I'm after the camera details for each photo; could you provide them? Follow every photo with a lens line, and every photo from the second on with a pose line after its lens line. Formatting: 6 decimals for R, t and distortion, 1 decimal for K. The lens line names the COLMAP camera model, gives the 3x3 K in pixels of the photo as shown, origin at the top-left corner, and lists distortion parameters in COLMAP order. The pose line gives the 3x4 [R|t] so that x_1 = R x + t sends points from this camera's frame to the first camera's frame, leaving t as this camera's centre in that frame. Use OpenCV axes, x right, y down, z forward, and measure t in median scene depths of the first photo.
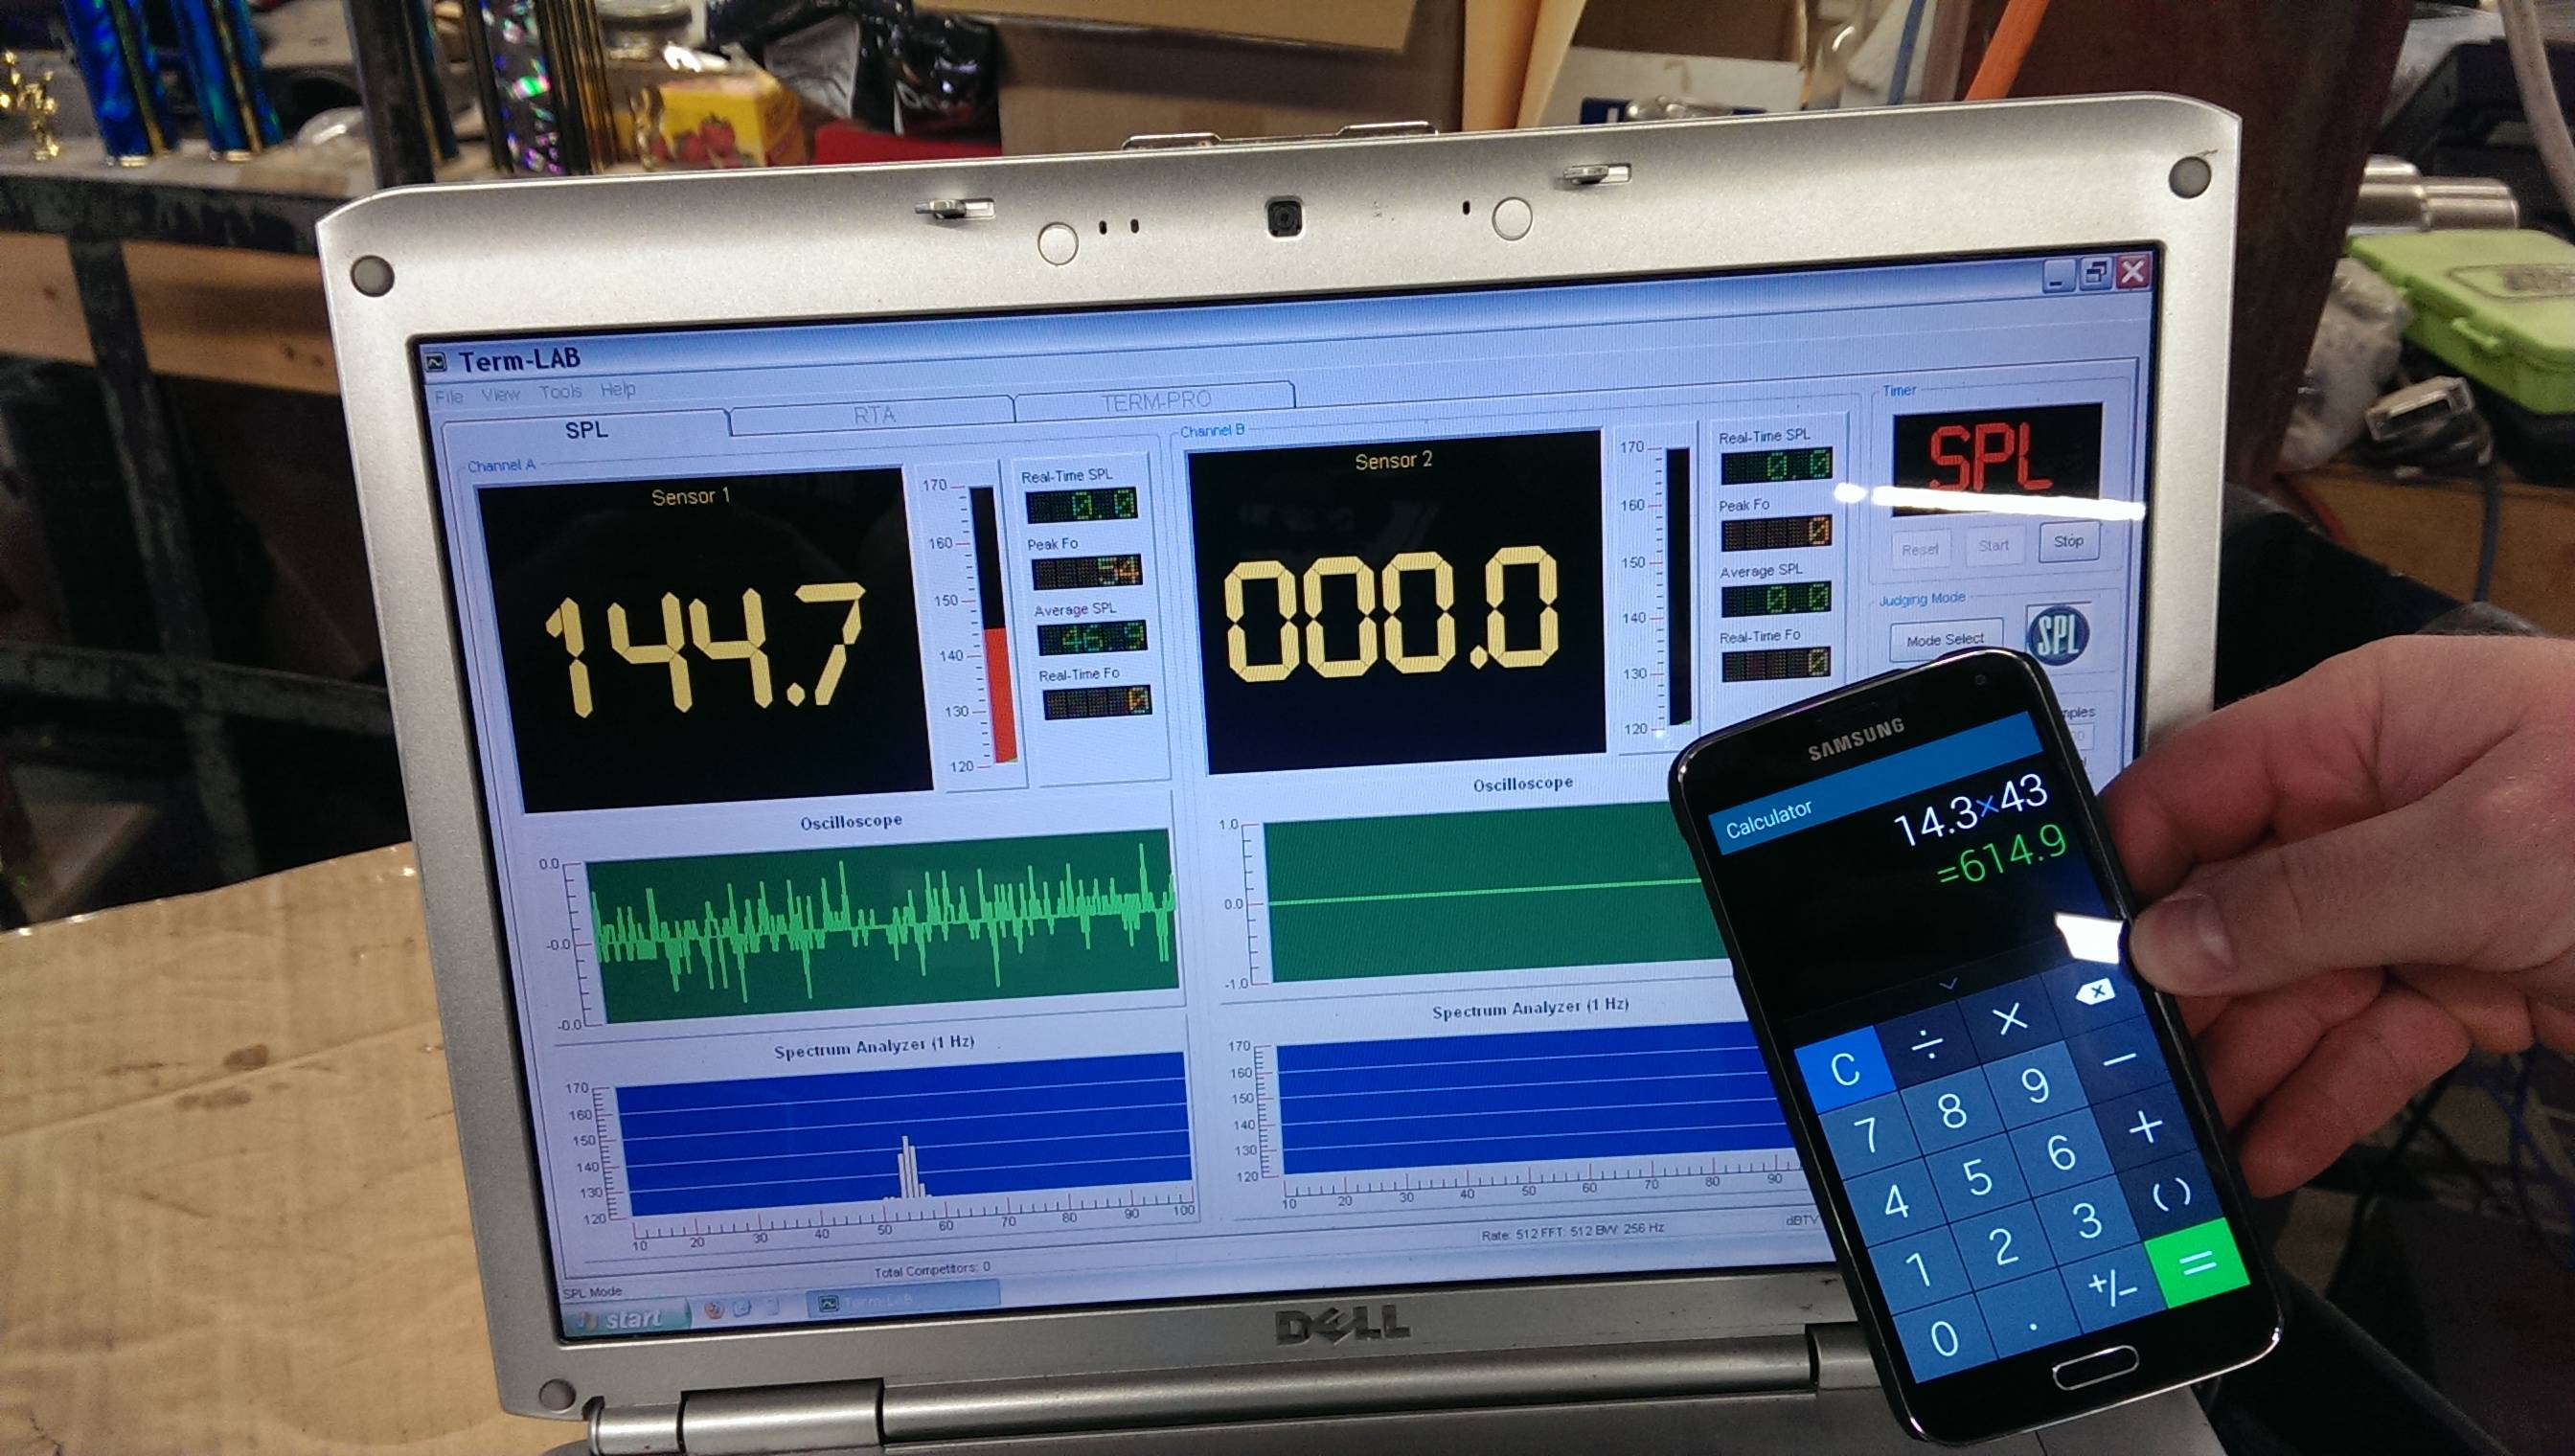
lens RADIAL K [[1859.1, 0, 1297.8], [0, 1859.1, 718.5], [0, 0, 1]] dist [0.086441, -0.122117]
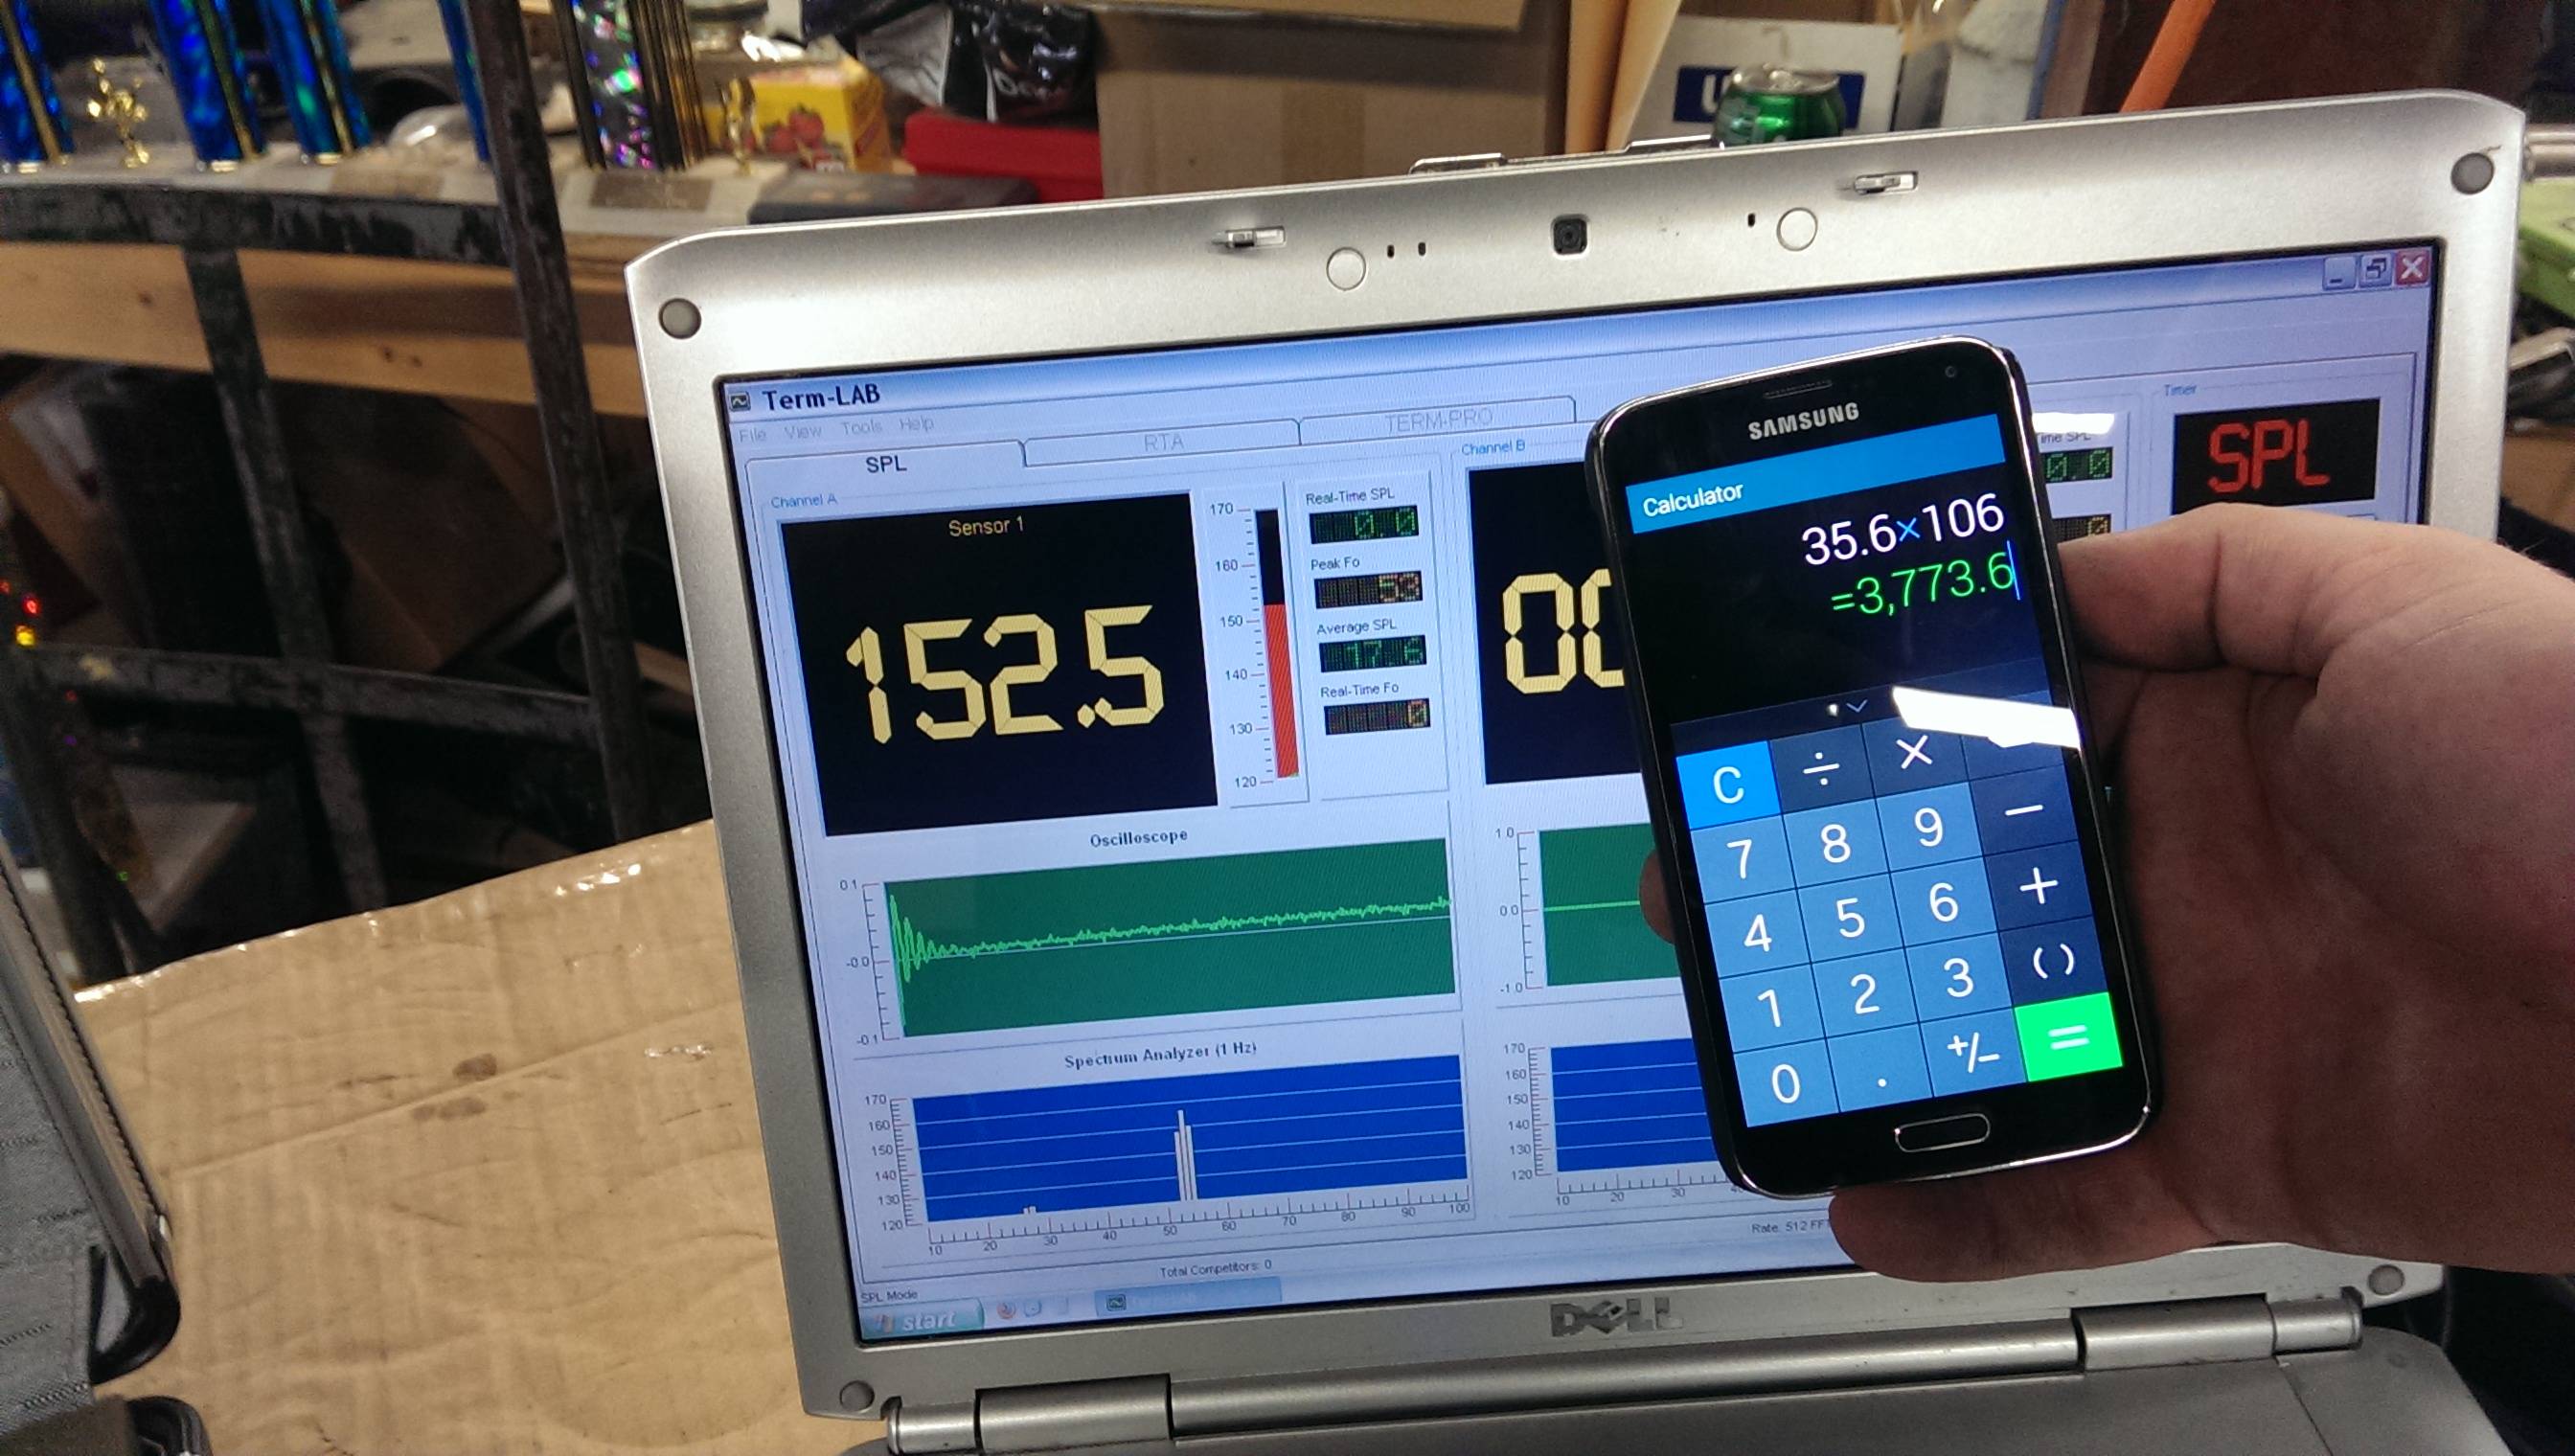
lens RADIAL K [[1859.1, 0, 1280.7], [0, 1859.1, 727.2], [0, 0, 1]] dist [0.086441, -0.122117]
pose [[0.999680, -0.022192, -0.012146, -0.145720], [0.022502, 0.999408, 0.026017, -0.030022], [0.011562, -0.026282, 0.999588, -0.018037]]
